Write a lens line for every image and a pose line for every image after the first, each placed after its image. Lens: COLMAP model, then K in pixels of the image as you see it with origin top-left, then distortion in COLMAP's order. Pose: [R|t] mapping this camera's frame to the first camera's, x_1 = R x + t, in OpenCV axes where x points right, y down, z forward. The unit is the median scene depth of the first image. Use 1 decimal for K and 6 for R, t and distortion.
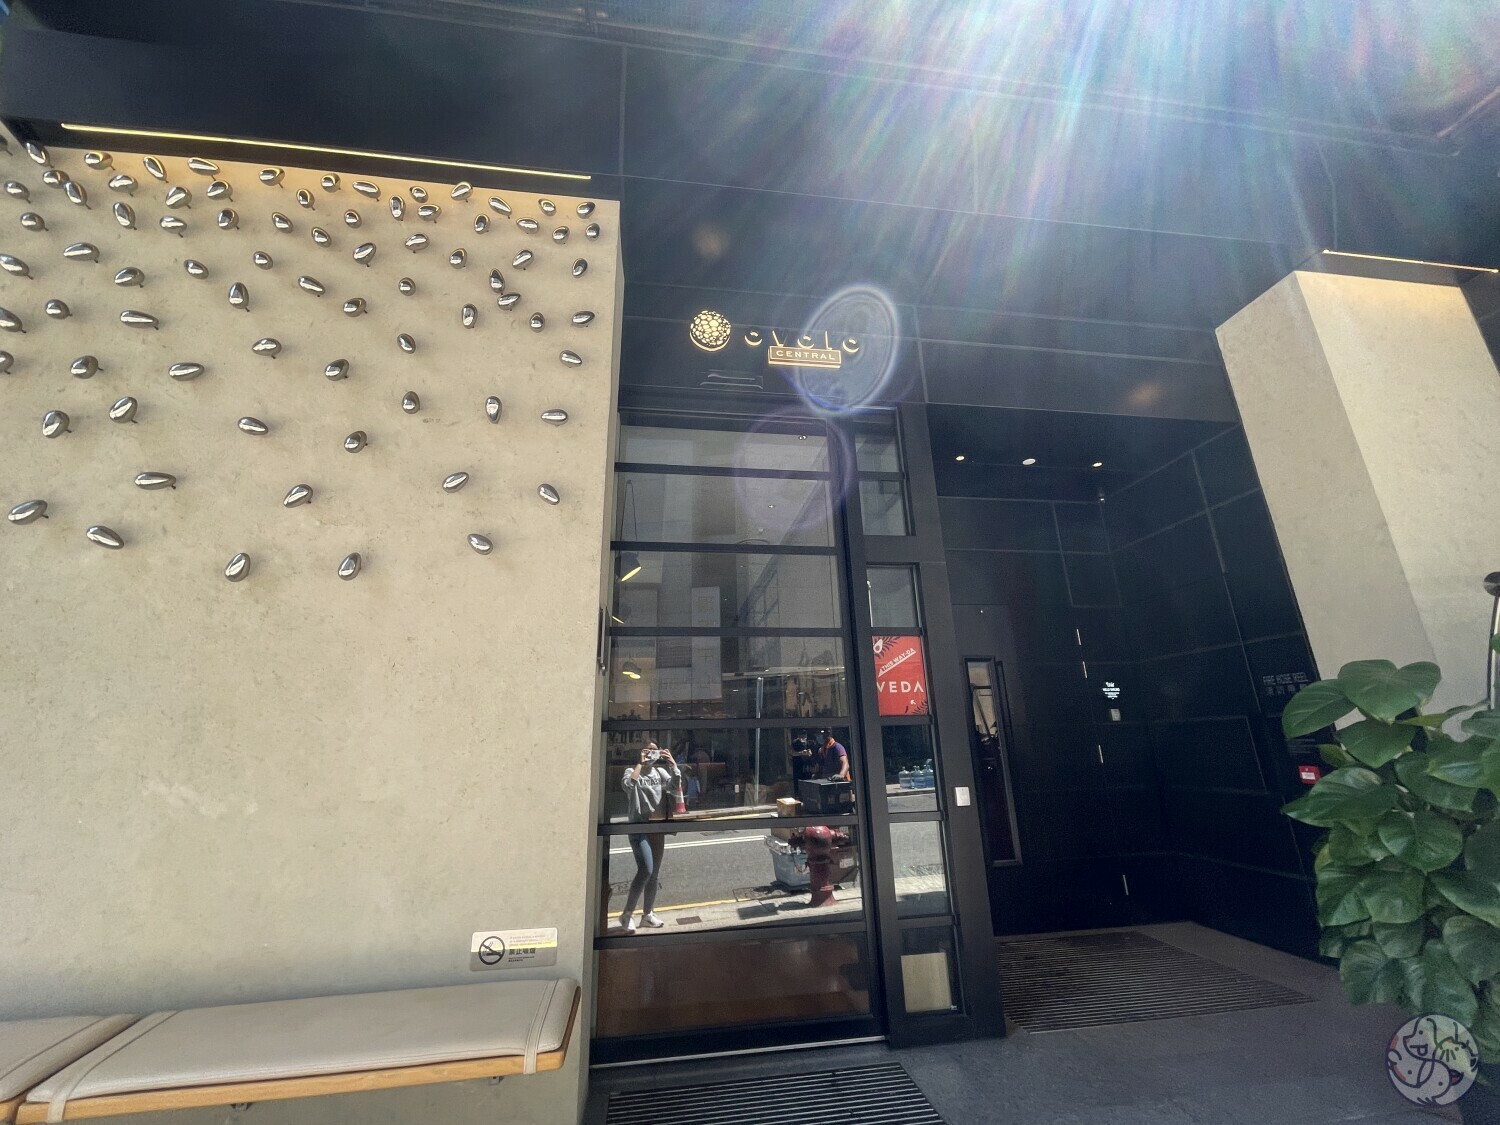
lens RADIAL K [[609.8, 0, 750.0], [0, 609.8, 562.5], [0, 0, 1]] dist [0.001023, 0.000207]
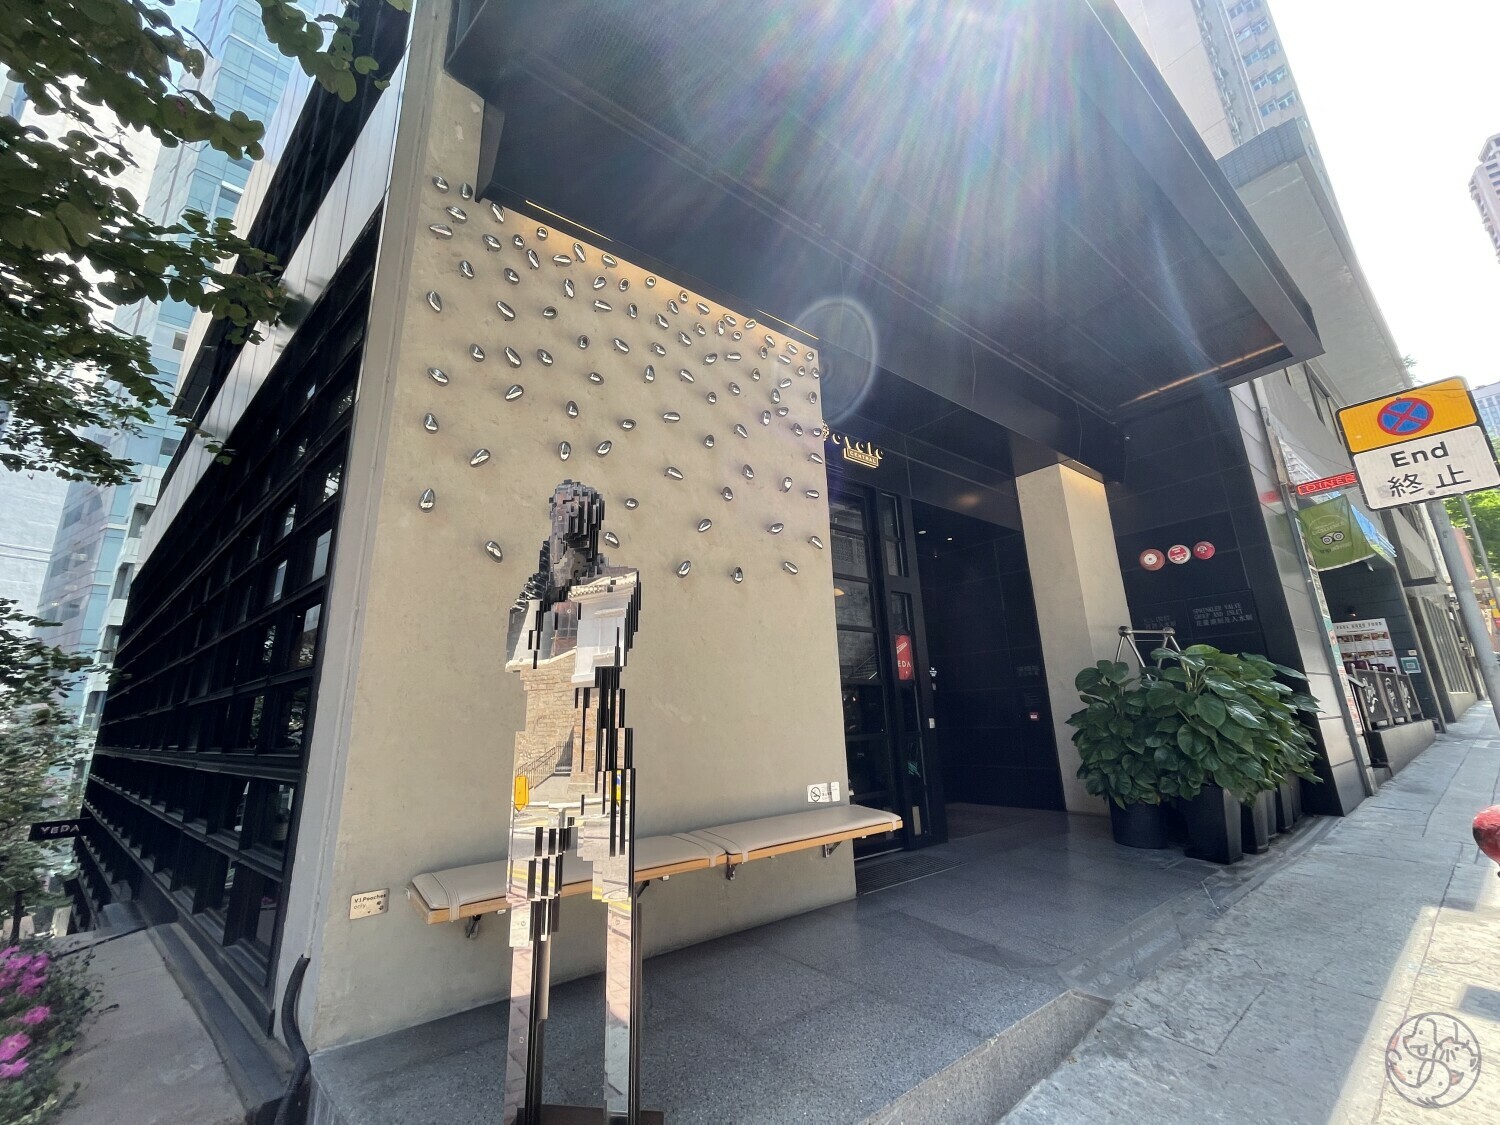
lens RADIAL K [[609.8, 0, 750.0], [0, 609.8, 562.5], [0, 0, 1]] dist [0.001023, 0.000207]
pose [[0.869763, 0.121123, 0.478374, -1.286519], [-0.133472, 0.991018, -0.008249, -0.016604], [-0.475076, -0.056675, 0.878118, -0.406324]]
